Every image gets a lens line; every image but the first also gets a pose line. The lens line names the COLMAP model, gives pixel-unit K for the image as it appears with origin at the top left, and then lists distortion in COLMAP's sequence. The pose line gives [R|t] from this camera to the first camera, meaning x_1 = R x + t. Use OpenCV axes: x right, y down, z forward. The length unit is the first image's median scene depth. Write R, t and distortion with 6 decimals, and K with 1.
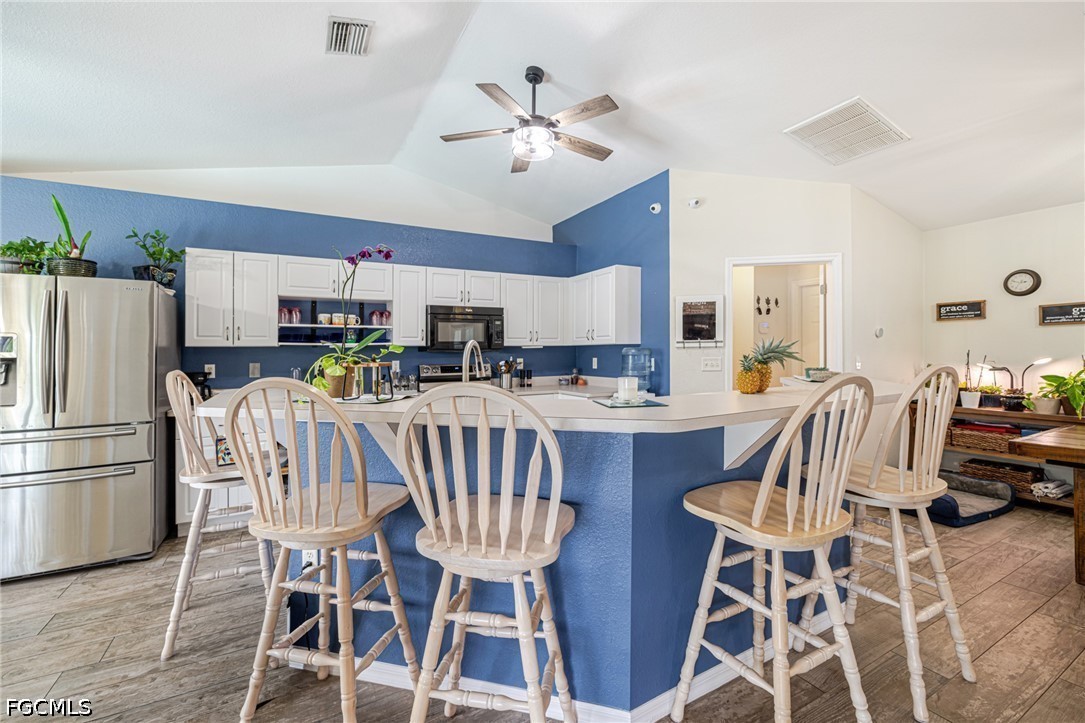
lens RADIAL K [[460.4, 0, 542.0], [0, 460.4, 350.8], [0, 0, 1]] dist [-0.000214, -0.008835]
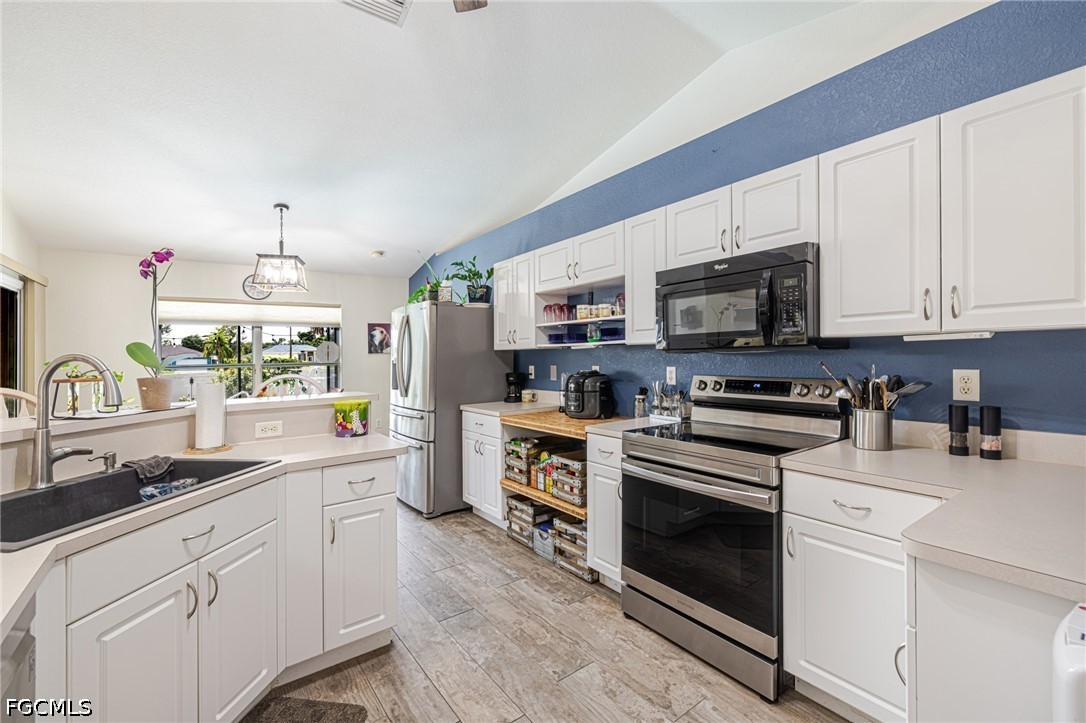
lens RADIAL K [[460.8, 0, 542.5], [0, 460.8, 350.8], [0, 0, 1]] dist [-0.000214, -0.008835]
pose [[0.129749, -0.007248, -0.991520, 0.283120], [0.009948, 0.999932, -0.006007, 0.001110], [0.991497, -0.009084, 0.129813, 0.723385]]
